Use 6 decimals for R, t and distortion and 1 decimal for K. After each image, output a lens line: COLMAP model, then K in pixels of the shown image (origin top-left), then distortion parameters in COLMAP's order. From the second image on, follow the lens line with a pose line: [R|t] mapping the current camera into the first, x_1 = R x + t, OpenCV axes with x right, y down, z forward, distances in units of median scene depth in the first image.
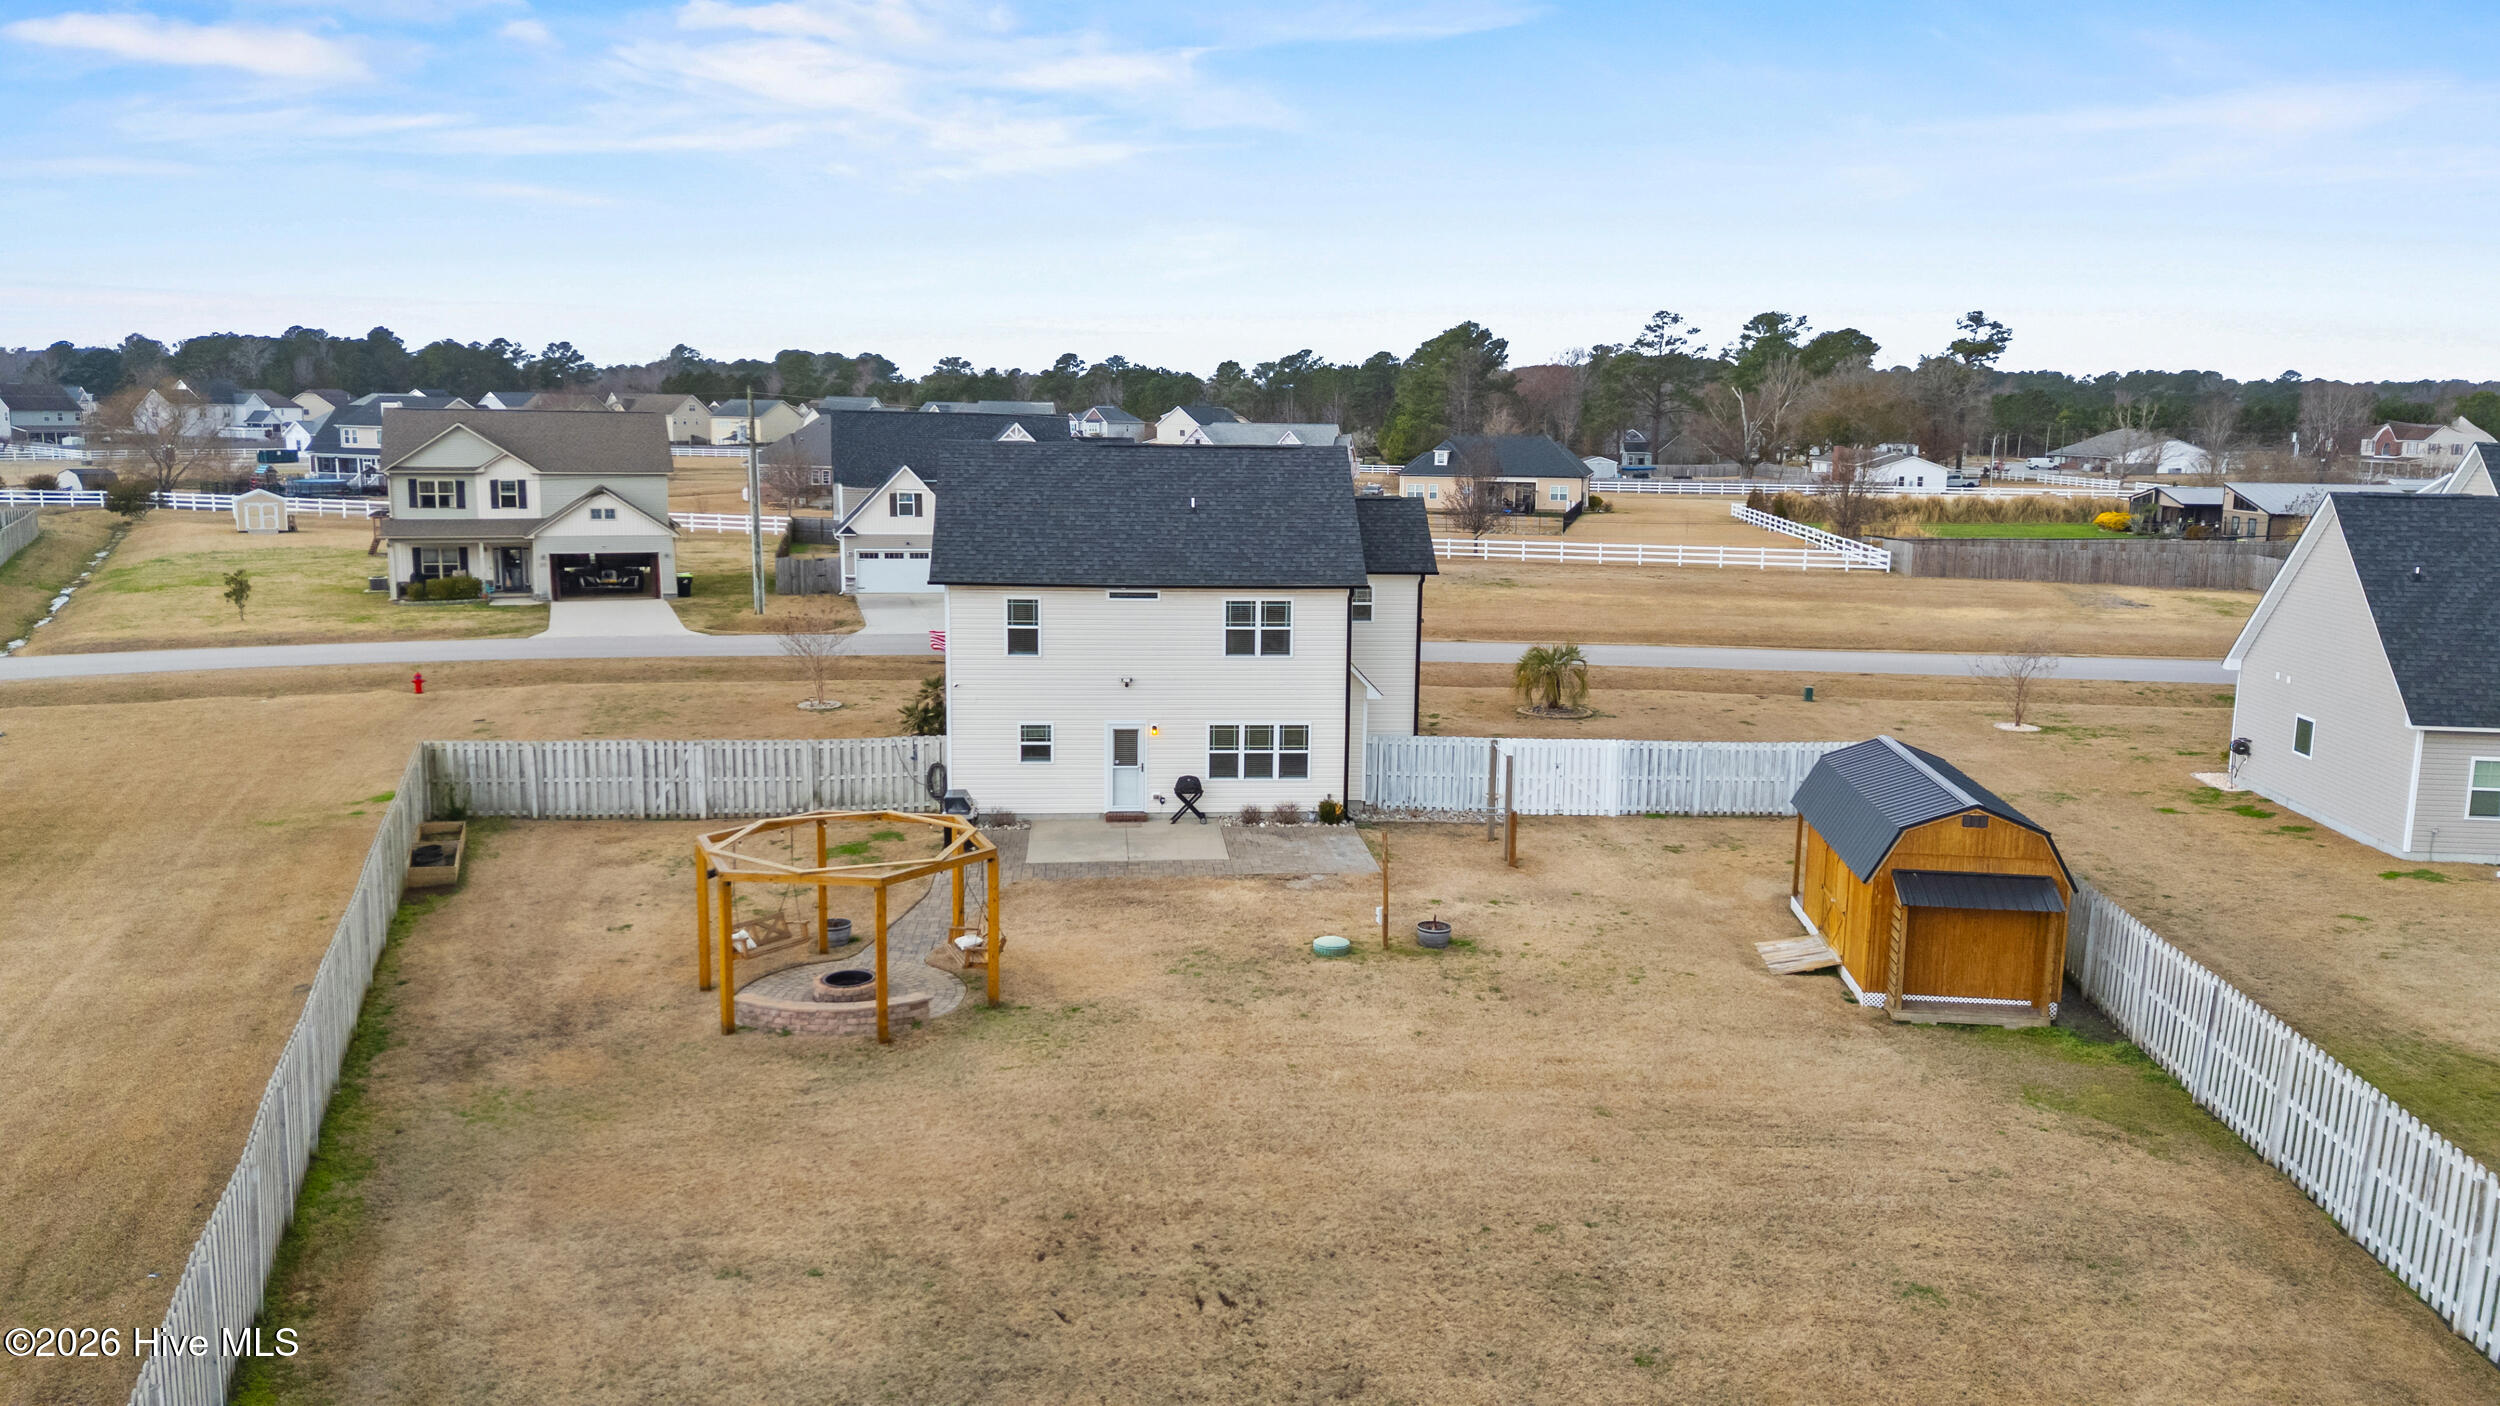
lens RADIAL K [[1837.8, 0, 1248.3], [0, 1837.8, 702.7], [0, 0, 1]] dist [0.091702, -0.097472]
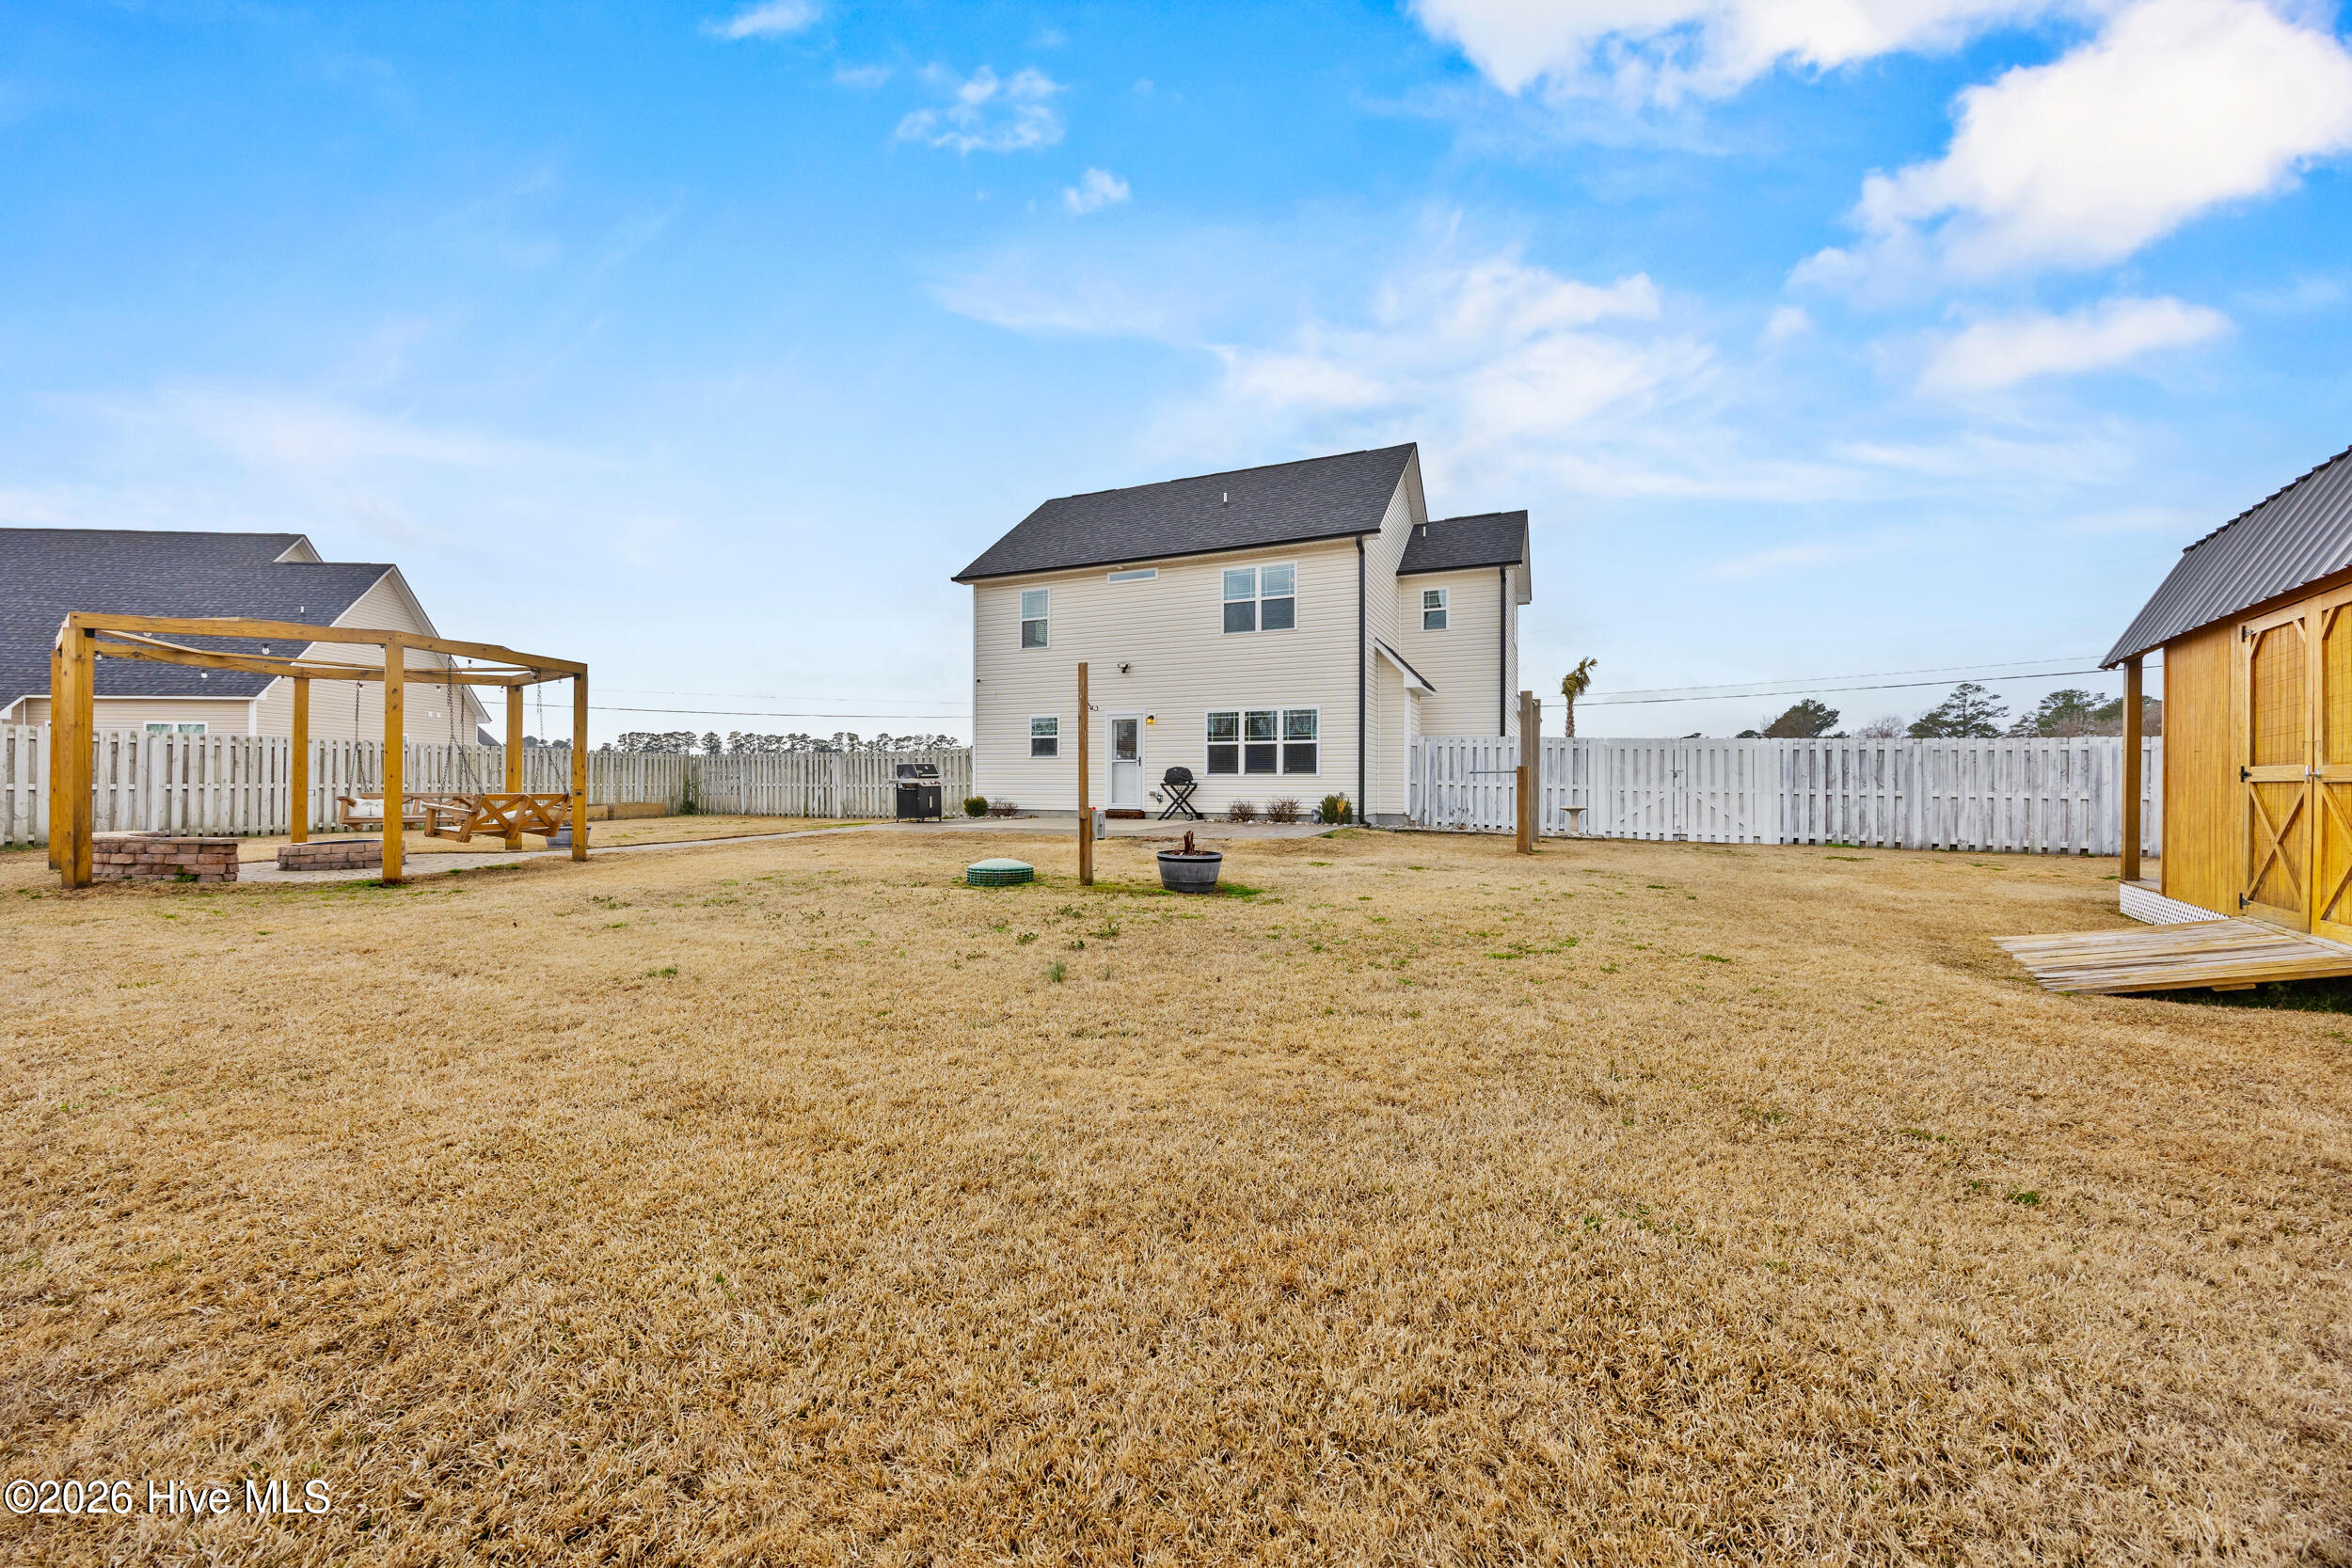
lens RADIAL K [[891.8, 0, 1164.2], [0, 891.8, 792.1], [0, 0, 1]] dist [-0.004497, 0.000457]
pose [[0.864665, -0.006994, -0.502299, 0.178676], [-0.072750, 0.987619, -0.138983, 0.112069], [0.497052, 0.156716, 0.853451, 0.620479]]
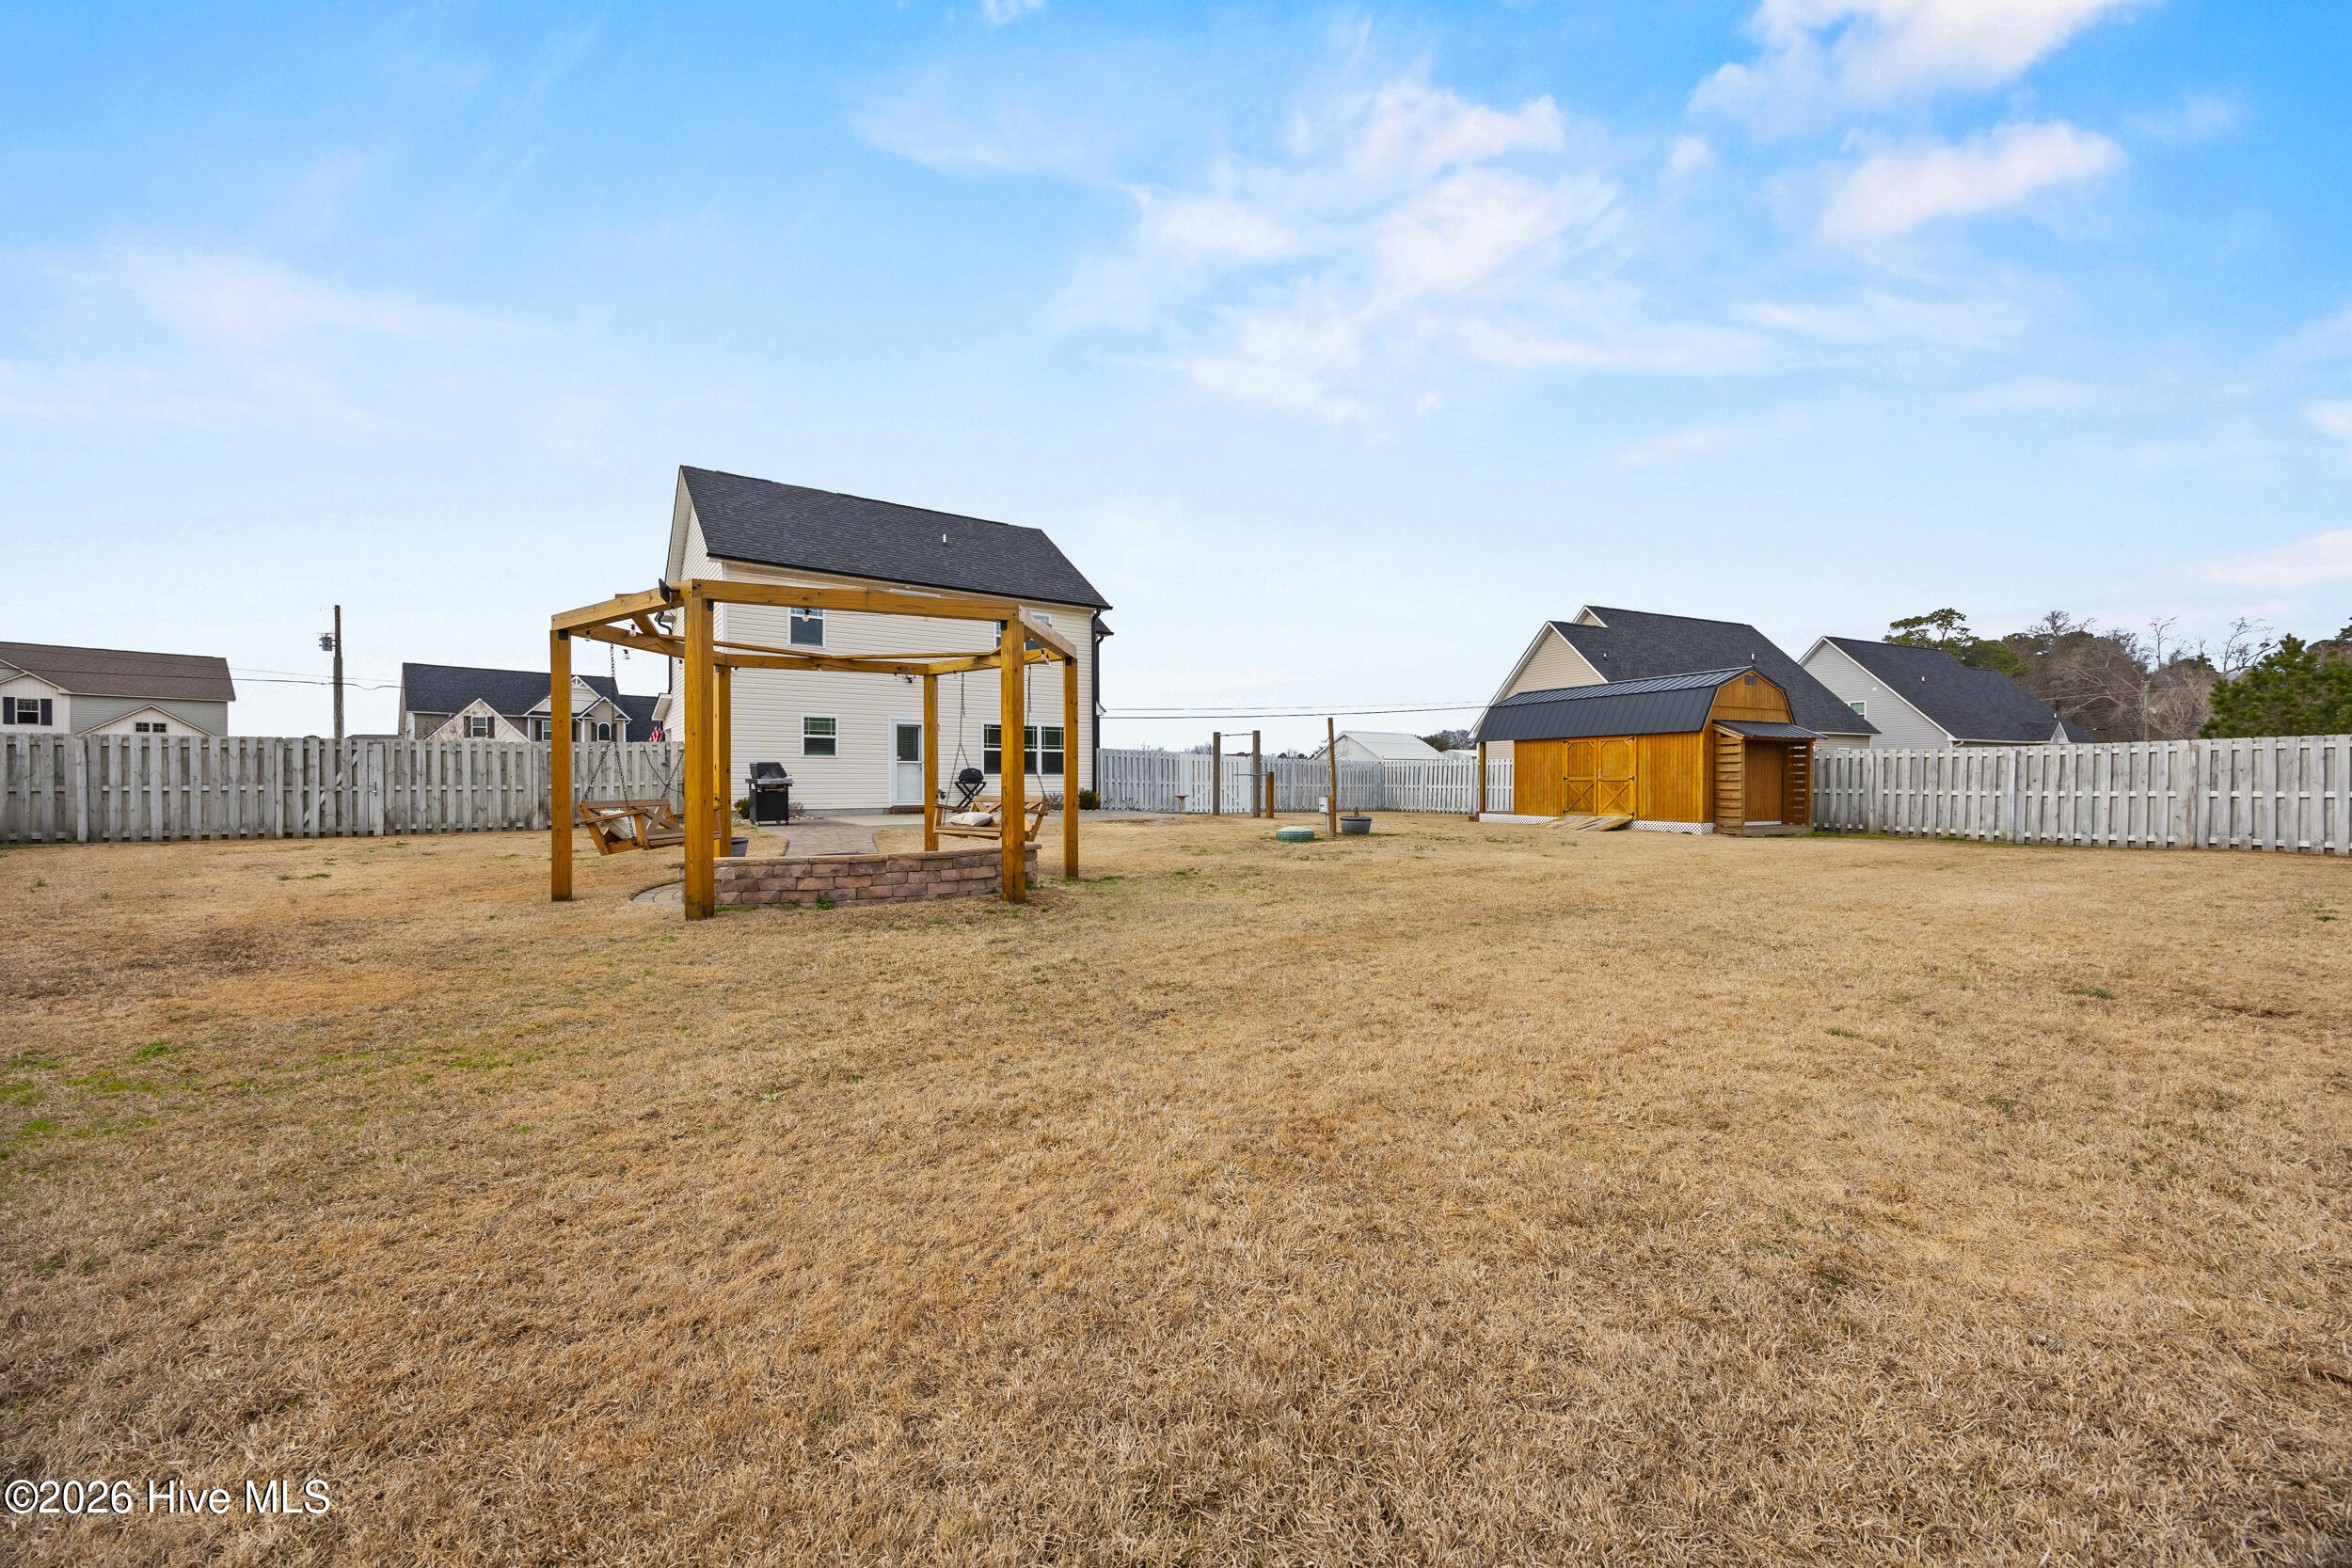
lens RADIAL K [[891.8, 0, 1167.5], [0, 891.8, 786.6], [0, 0, 1]] dist [-0.004497, 0.000457]
pose [[0.857644, -0.018554, 0.513909, -0.200352], [0.096741, 0.987327, -0.125801, 0.125986], [-0.505063, 0.157608, 0.848570, 0.496192]]
